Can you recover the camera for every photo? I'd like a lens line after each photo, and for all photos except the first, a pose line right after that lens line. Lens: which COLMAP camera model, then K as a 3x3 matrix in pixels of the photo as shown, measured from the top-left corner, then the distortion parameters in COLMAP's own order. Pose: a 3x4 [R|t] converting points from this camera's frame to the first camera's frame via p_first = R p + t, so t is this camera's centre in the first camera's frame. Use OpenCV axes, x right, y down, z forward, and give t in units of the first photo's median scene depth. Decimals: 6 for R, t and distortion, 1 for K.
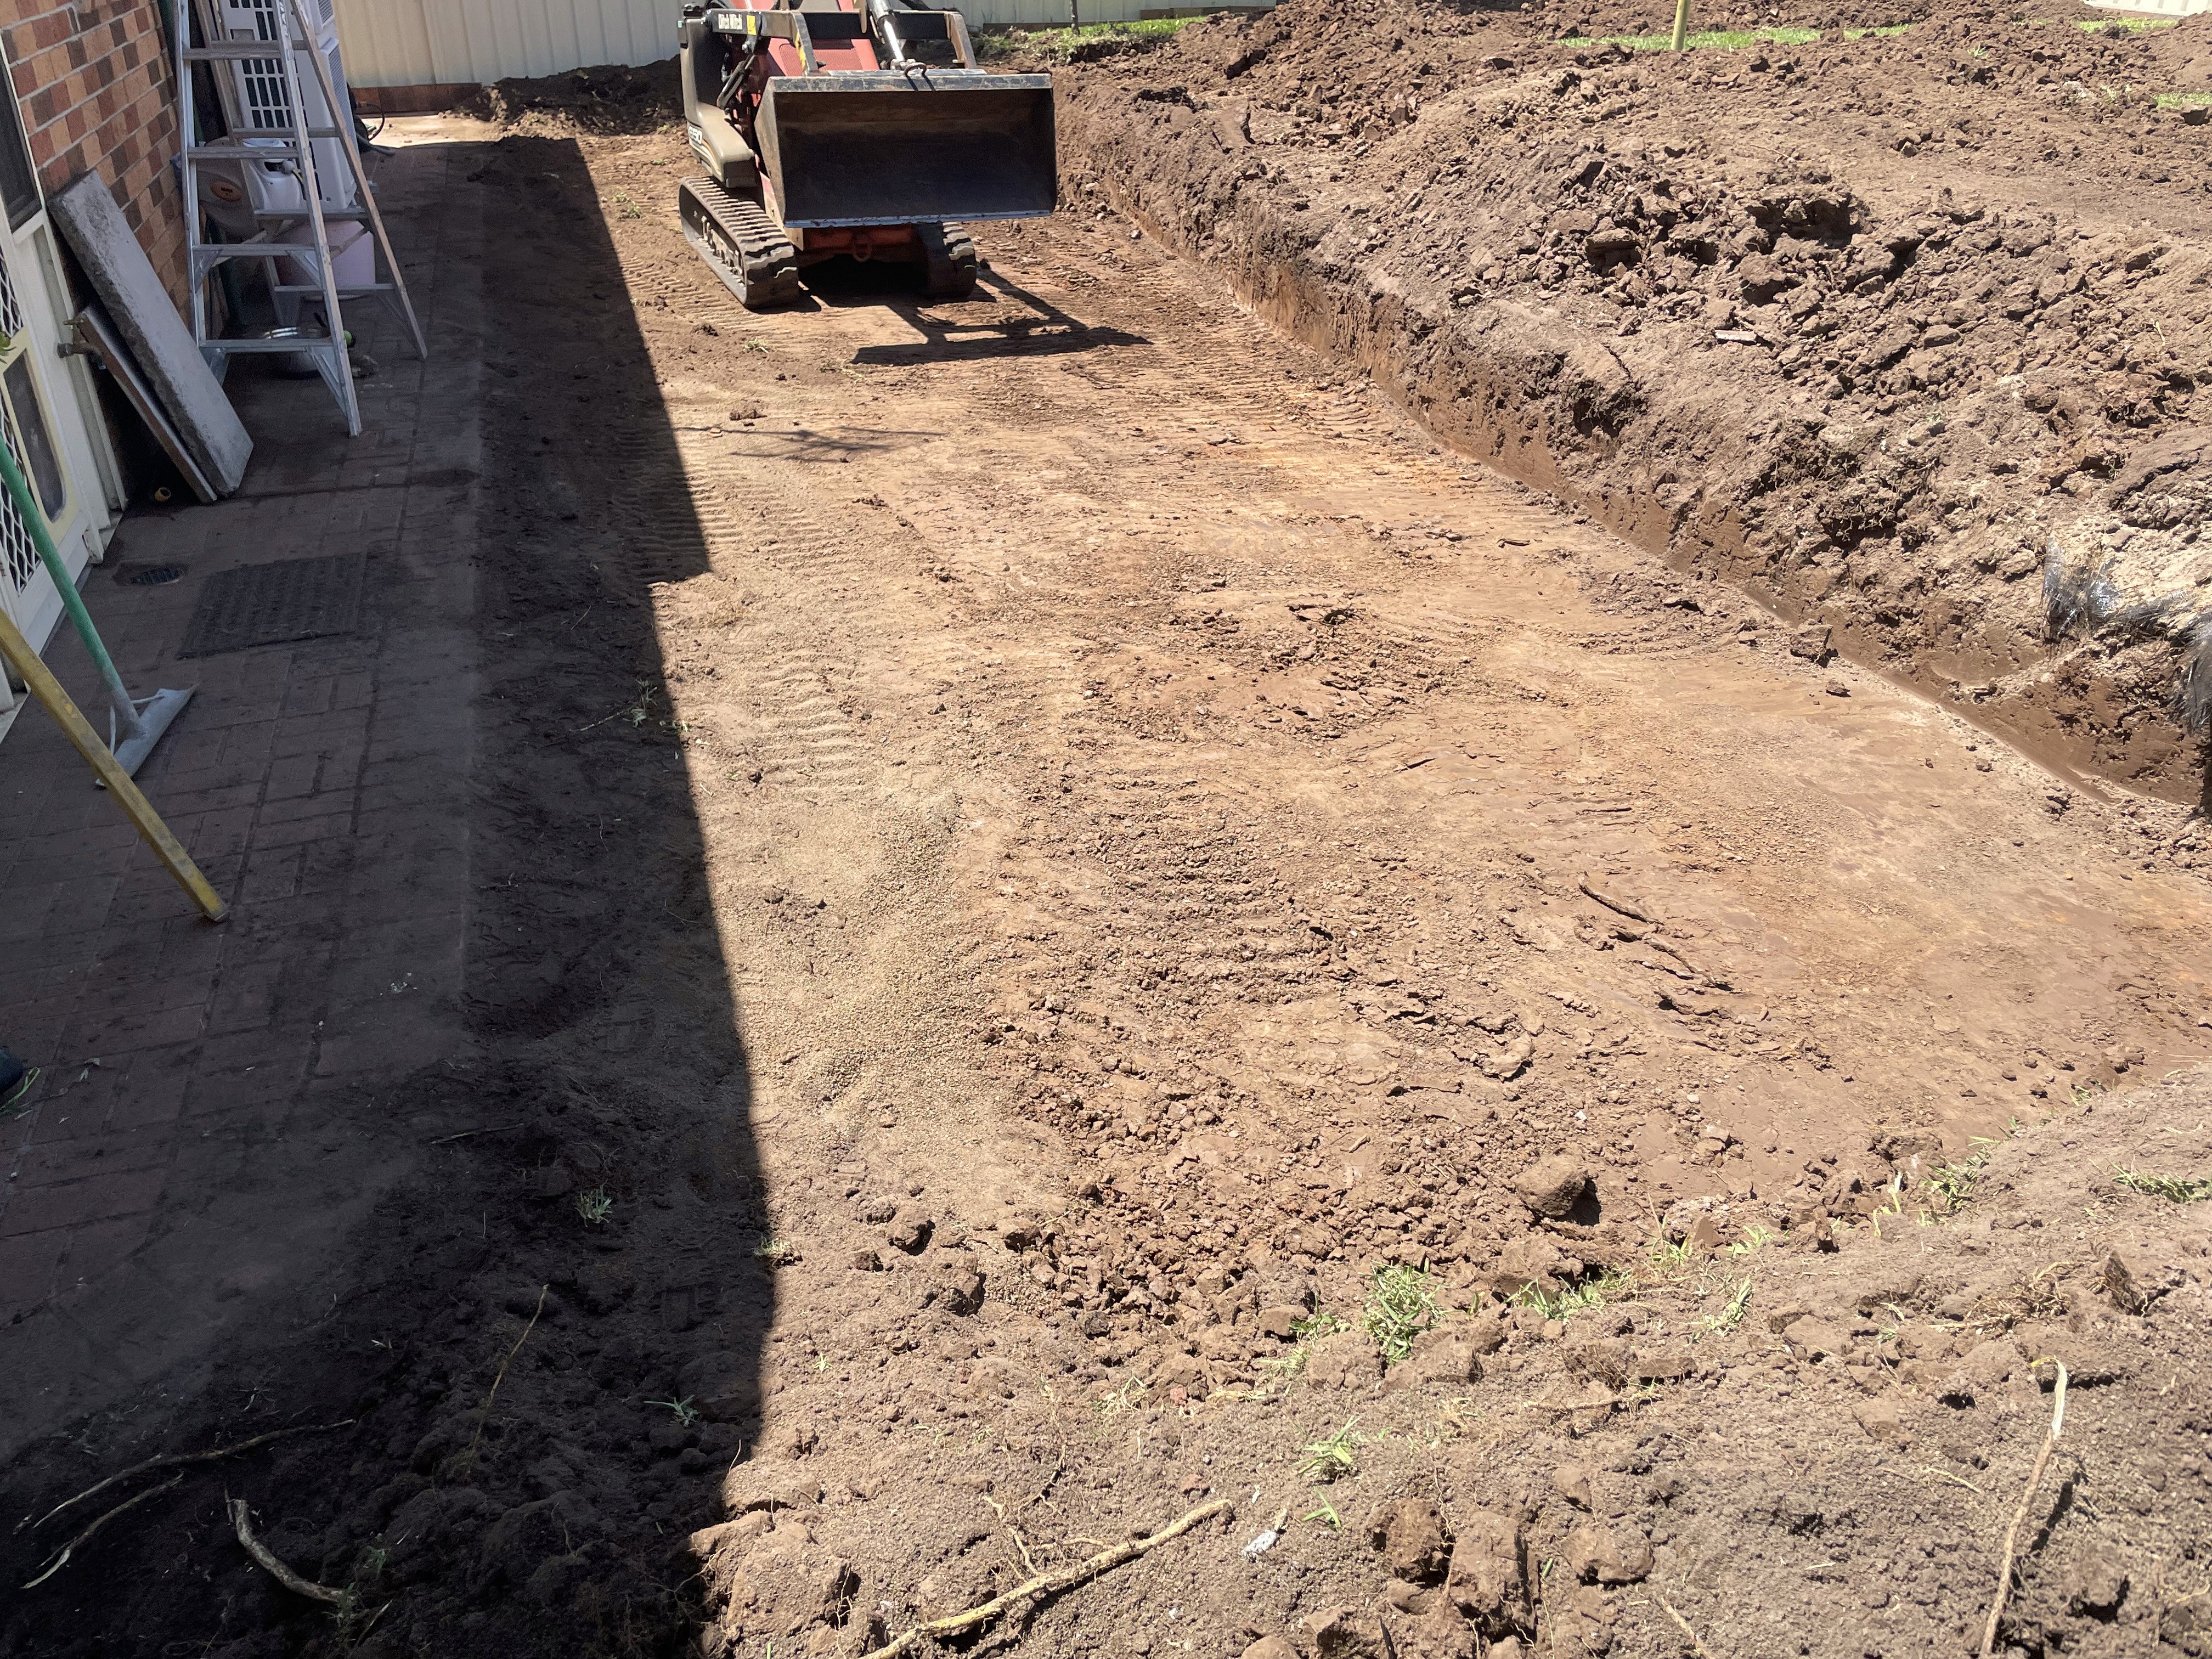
lens RADIAL K [[1673.3, 0, 1084.1], [0, 1673.3, 813.6], [0, 0, 1]] dist [0.098392, -0.124623]
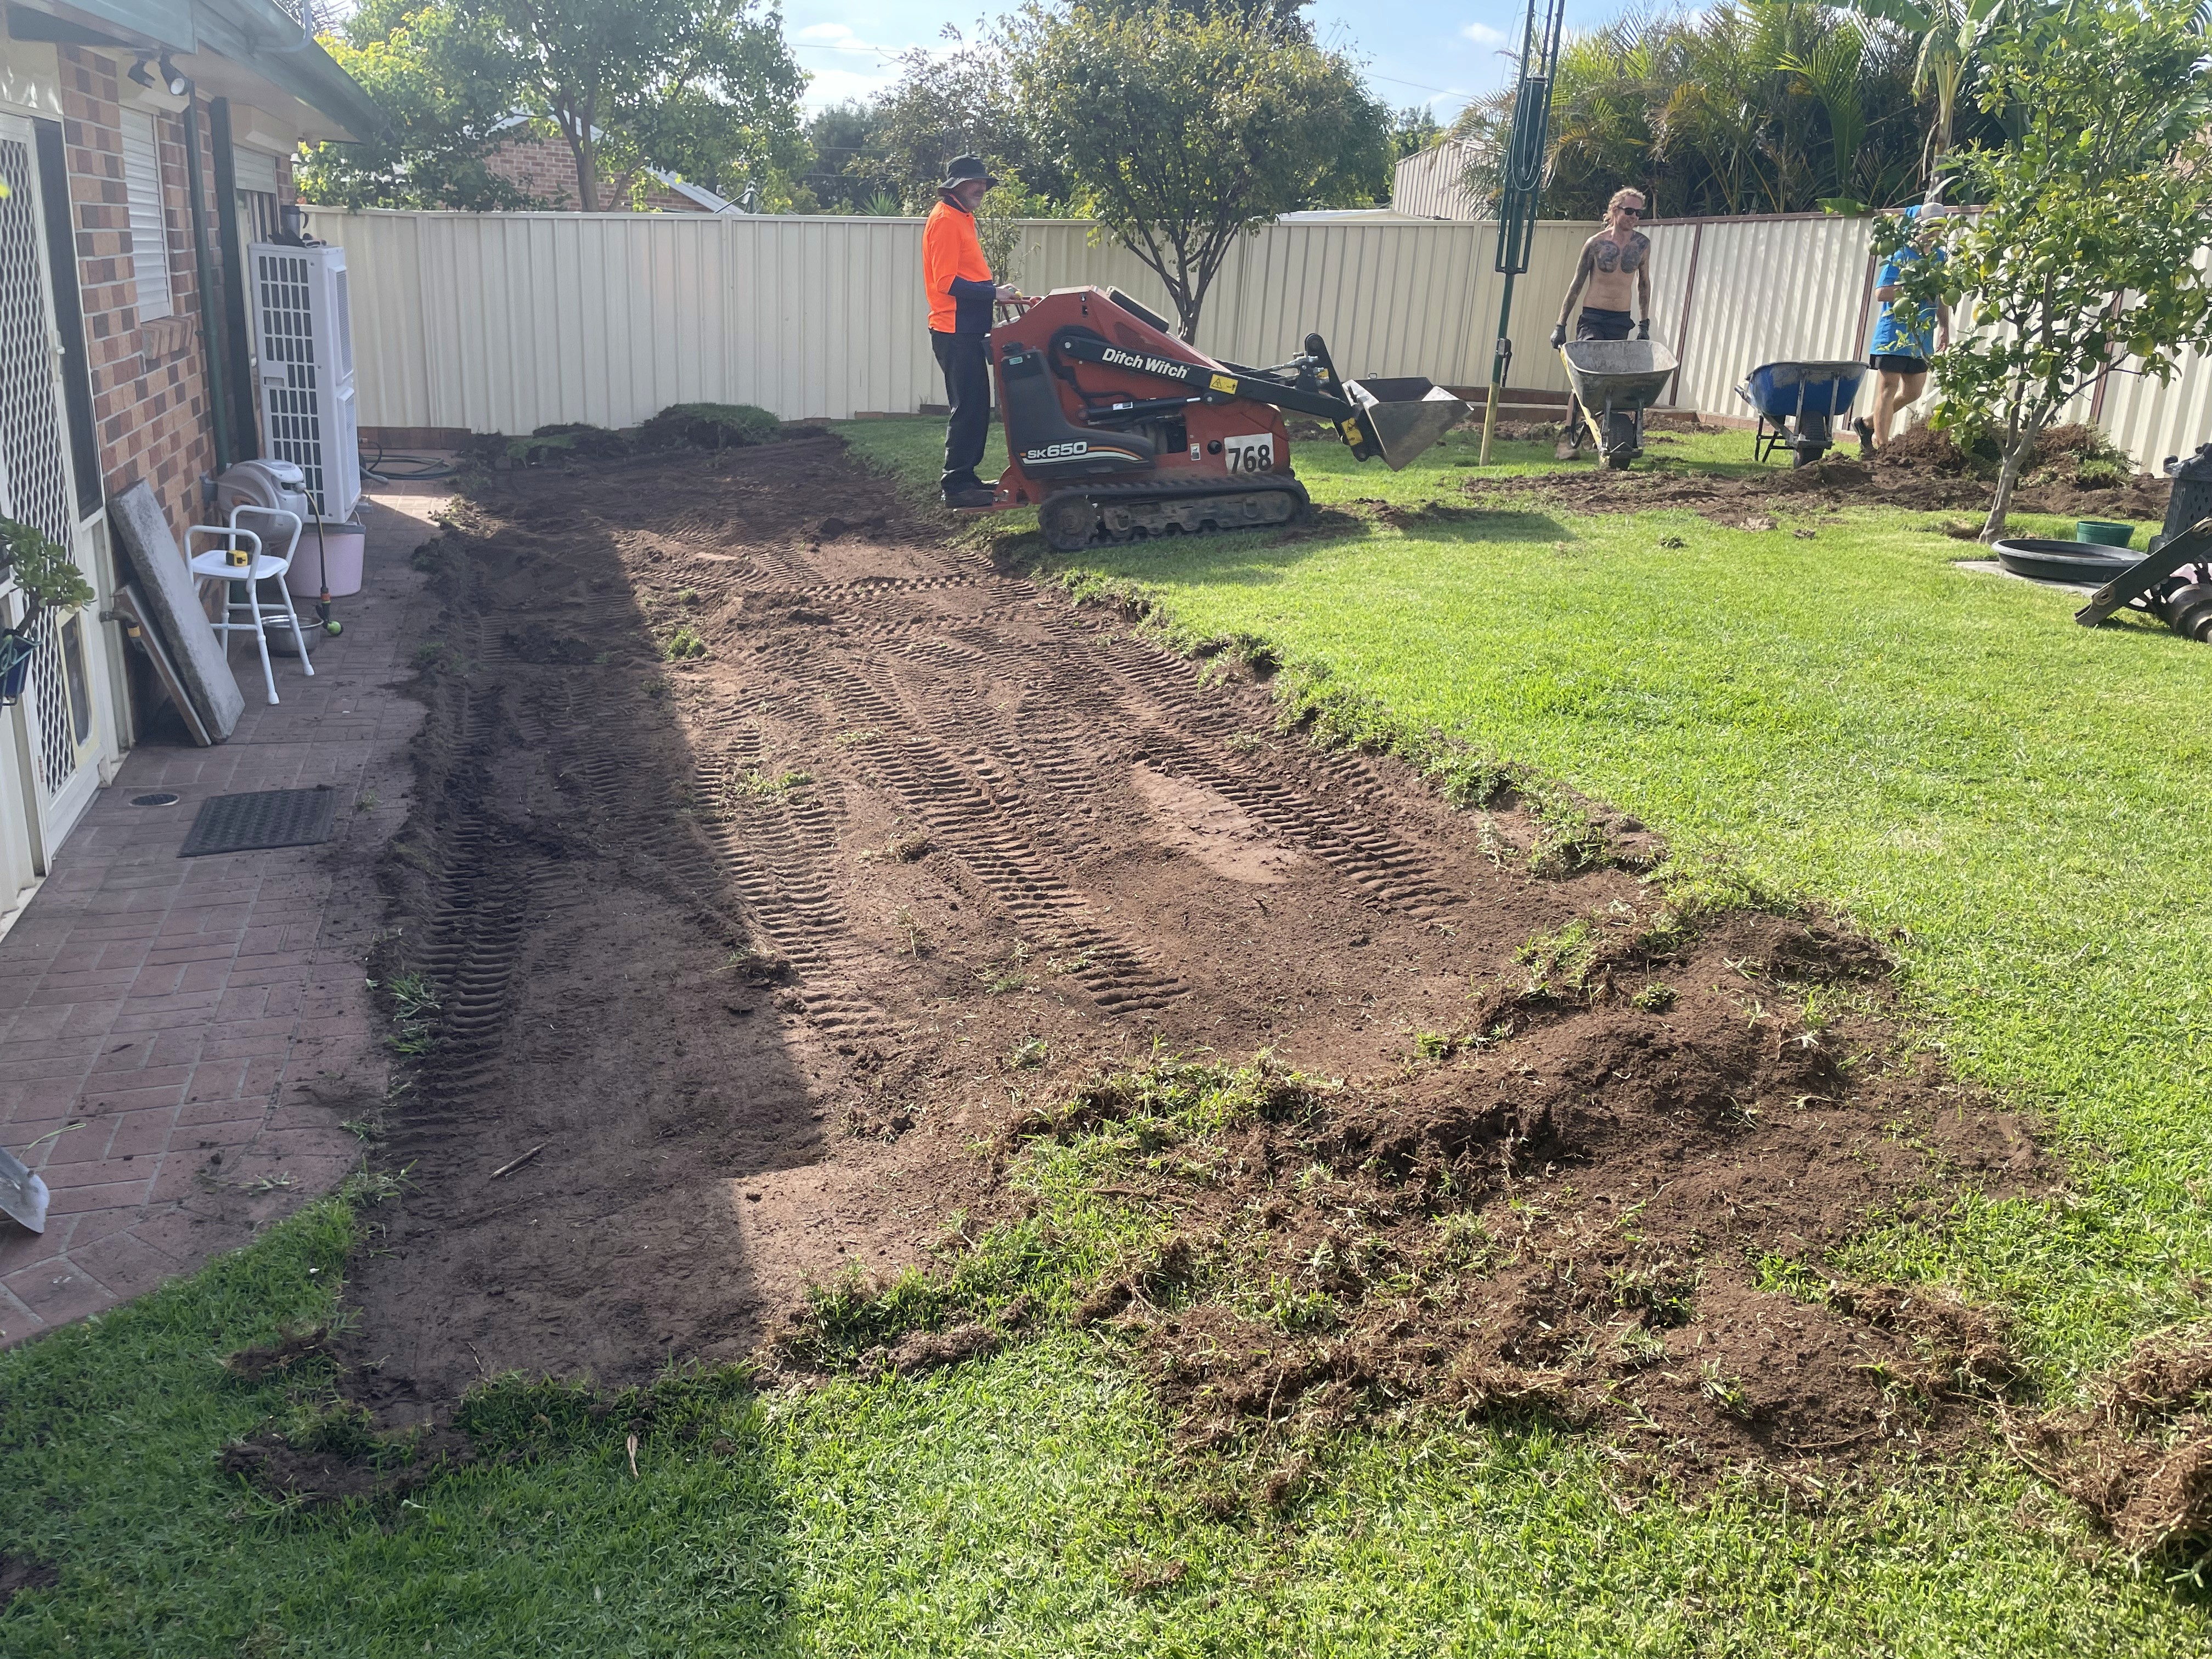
lens RADIAL K [[1696.8, 0, 1101.6], [0, 1696.8, 822.6], [0, 0, 1]] dist [0.037787, -0.026298]
pose [[0.998030, 0.045116, 0.043601, 0.085582], [-0.035840, 0.980340, -0.194033, 0.103888], [-0.051498, 0.192088, 0.980026, -0.259204]]
